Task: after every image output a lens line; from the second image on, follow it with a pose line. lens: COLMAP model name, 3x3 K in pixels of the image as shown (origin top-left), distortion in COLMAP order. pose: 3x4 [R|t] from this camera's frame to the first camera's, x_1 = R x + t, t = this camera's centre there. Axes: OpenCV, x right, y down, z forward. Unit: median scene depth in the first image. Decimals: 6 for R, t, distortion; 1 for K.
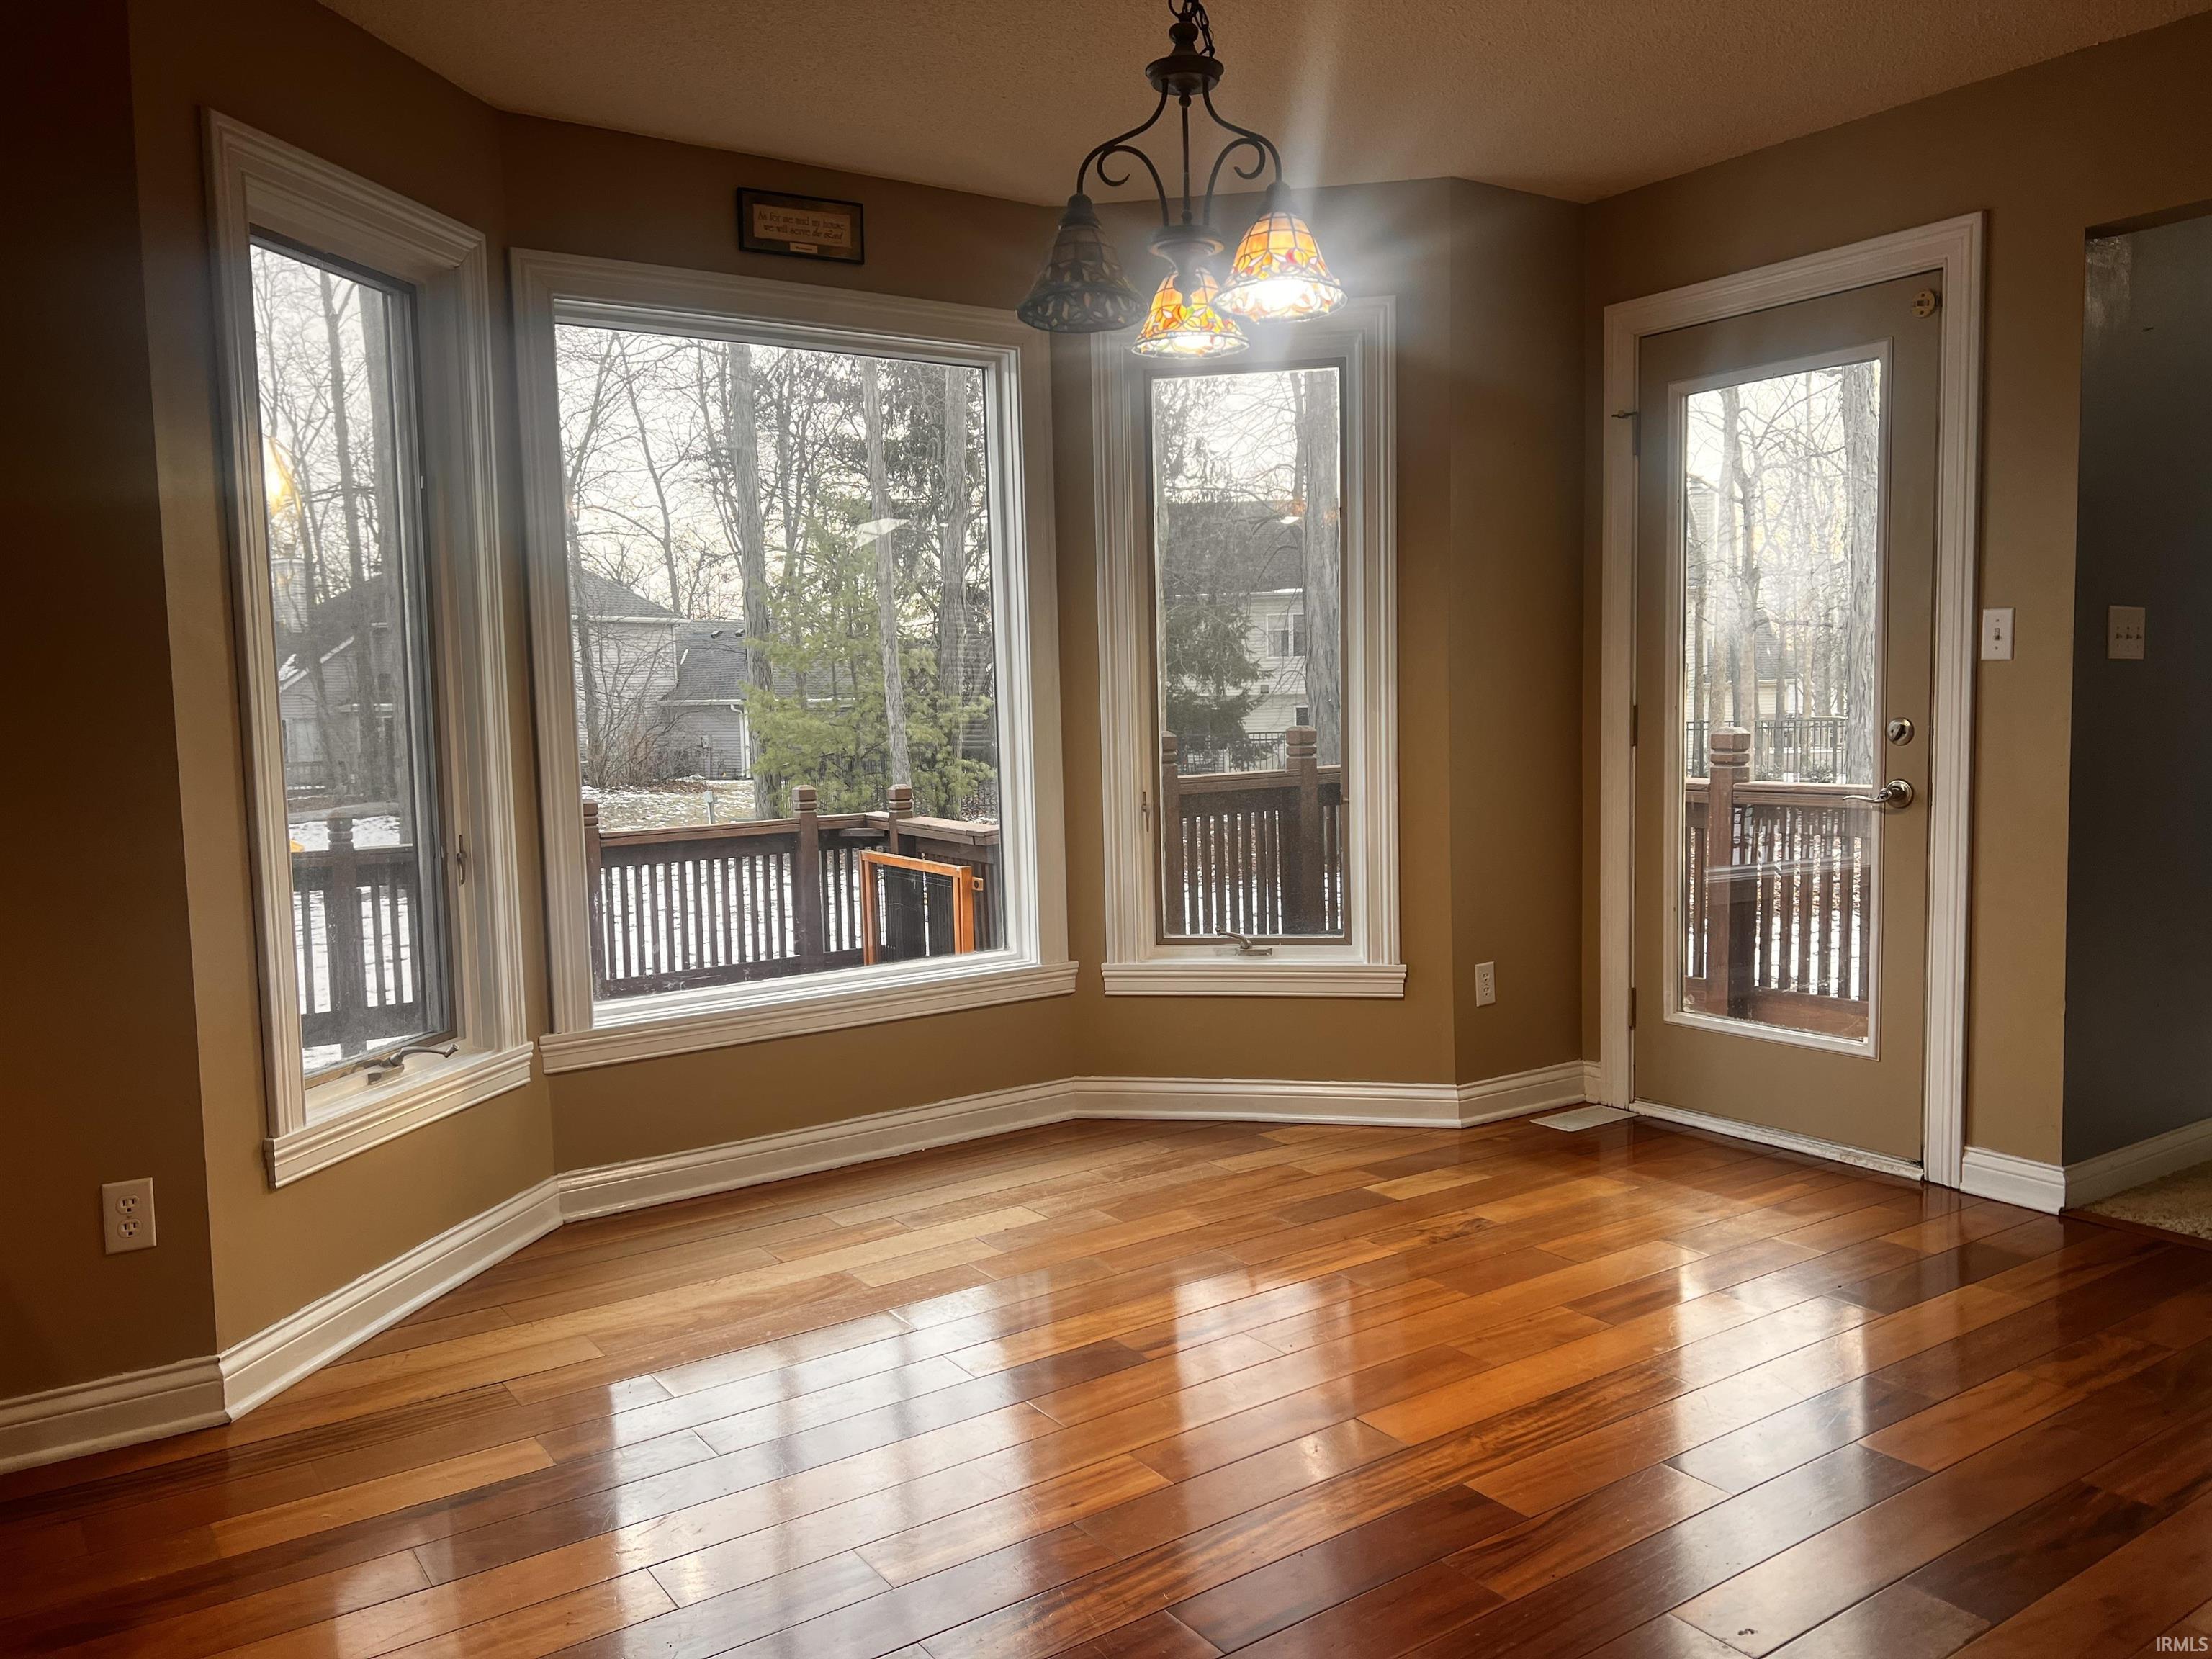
lens RADIAL K [[1665.1, 0, 1156.0], [0, 1665.1, 820.5], [0, 0, 1]] dist [0.050271, -0.001451]
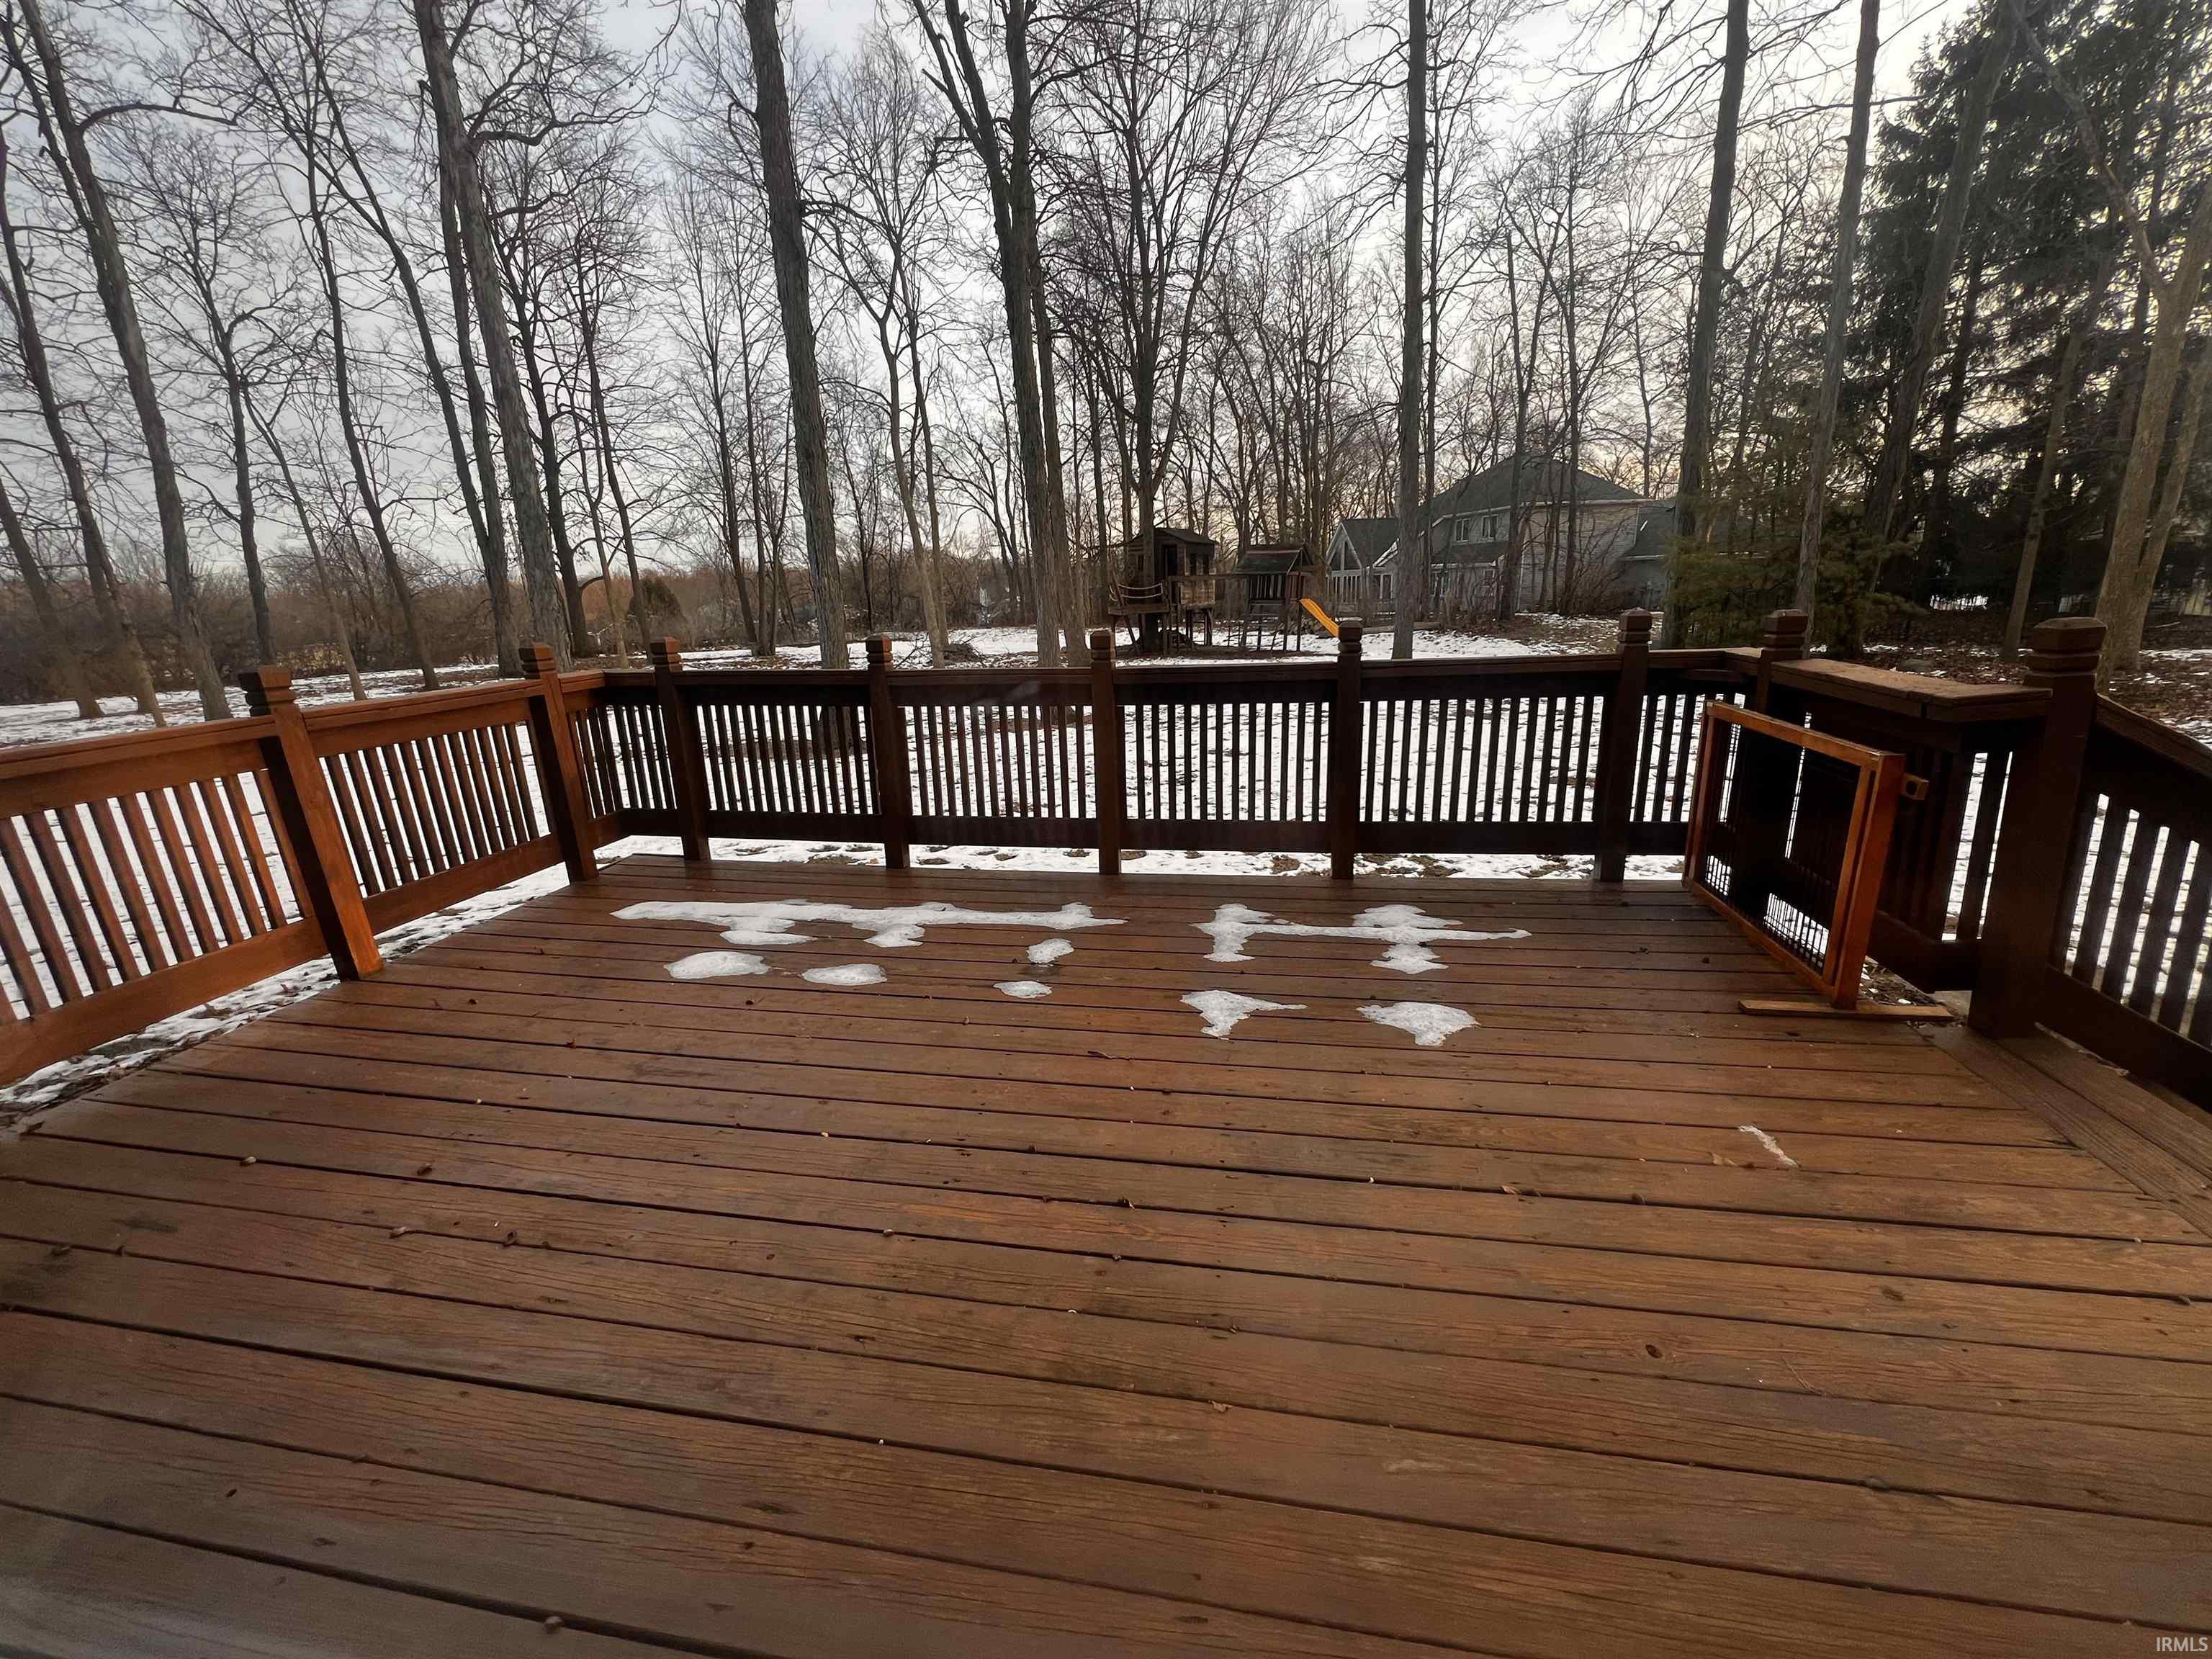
lens RADIAL K [[886.2, 0, 1095.3], [0, 886.2, 847.9], [0, 0, 1]] dist [0.000697, 0.000145]
pose [[0.688734, 0.192066, -0.699111, -0.022871], [-0.023311, 0.969640, 0.243423, -0.002507], [0.724639, -0.151357, 0.672301, 0.159948]]
